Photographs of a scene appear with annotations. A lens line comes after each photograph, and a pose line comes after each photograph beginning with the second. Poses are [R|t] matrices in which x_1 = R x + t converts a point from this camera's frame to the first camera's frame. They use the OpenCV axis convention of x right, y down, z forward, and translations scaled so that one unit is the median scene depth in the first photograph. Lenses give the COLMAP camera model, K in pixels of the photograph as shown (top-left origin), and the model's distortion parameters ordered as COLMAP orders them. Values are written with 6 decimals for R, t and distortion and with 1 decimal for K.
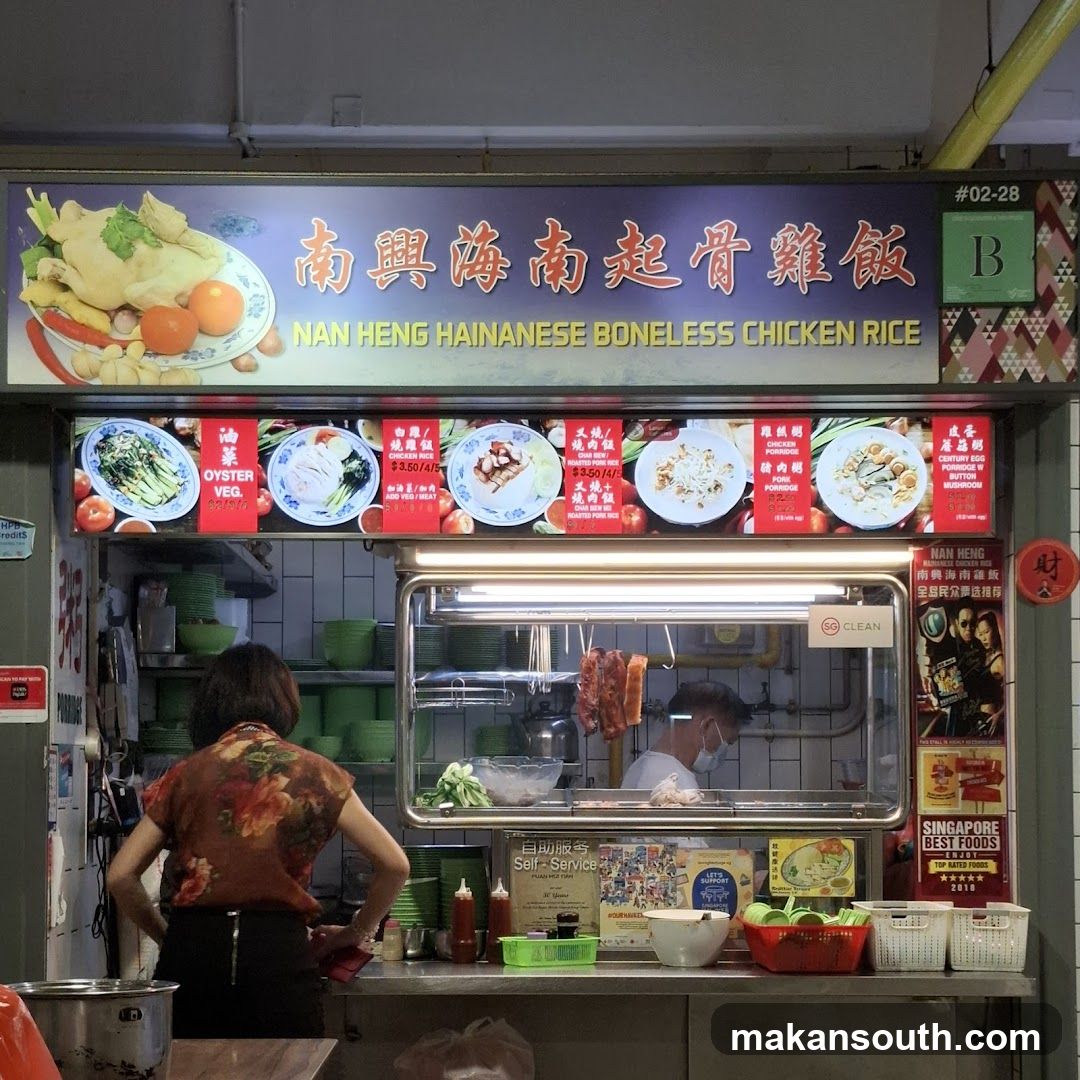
lens RADIAL K [[2566.1, 0, 495.5], [0, 2566.1, 702.3], [0, 0, 1]] dist [0.113564, 0.445020]
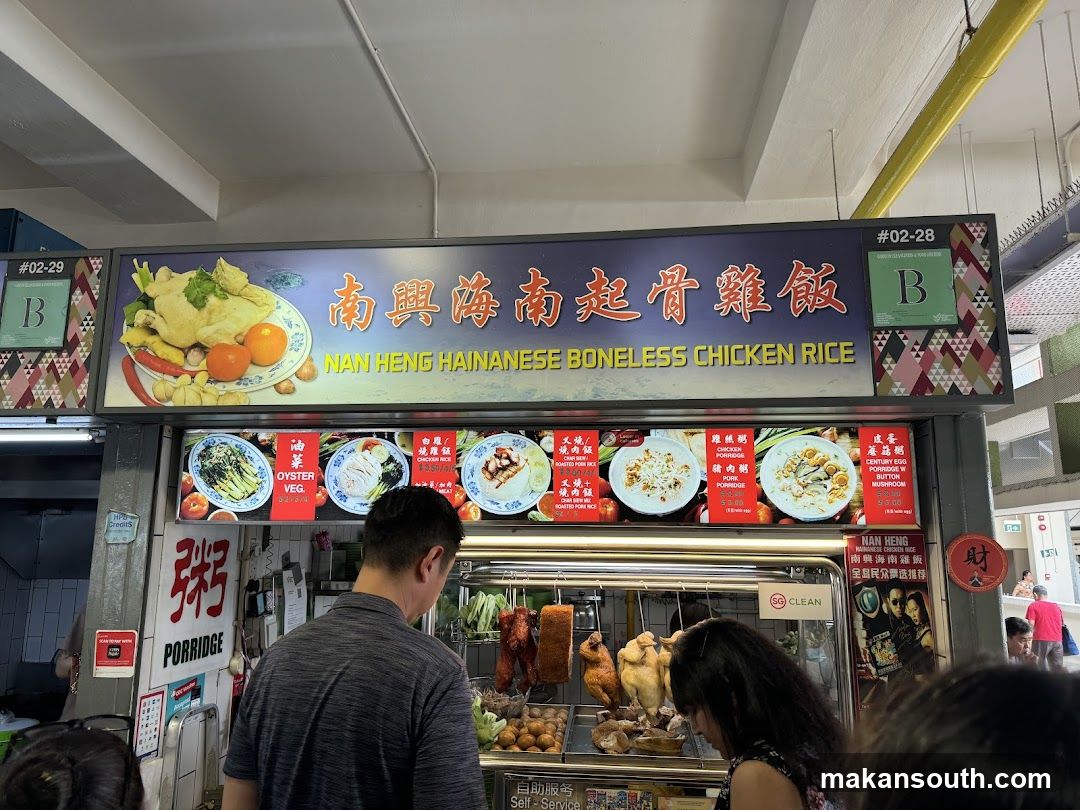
lens RADIAL K [[752.4, 0, 540.0], [0, 752.4, 405.0], [0, 0, 1]] dist [0.134577, -0.236524]
pose [[0.993828, -0.012259, -0.110253, 0.061616], [-0.004580, 0.988493, -0.151199, -0.066231], [0.110838, 0.150771, 0.982336, 0.632812]]
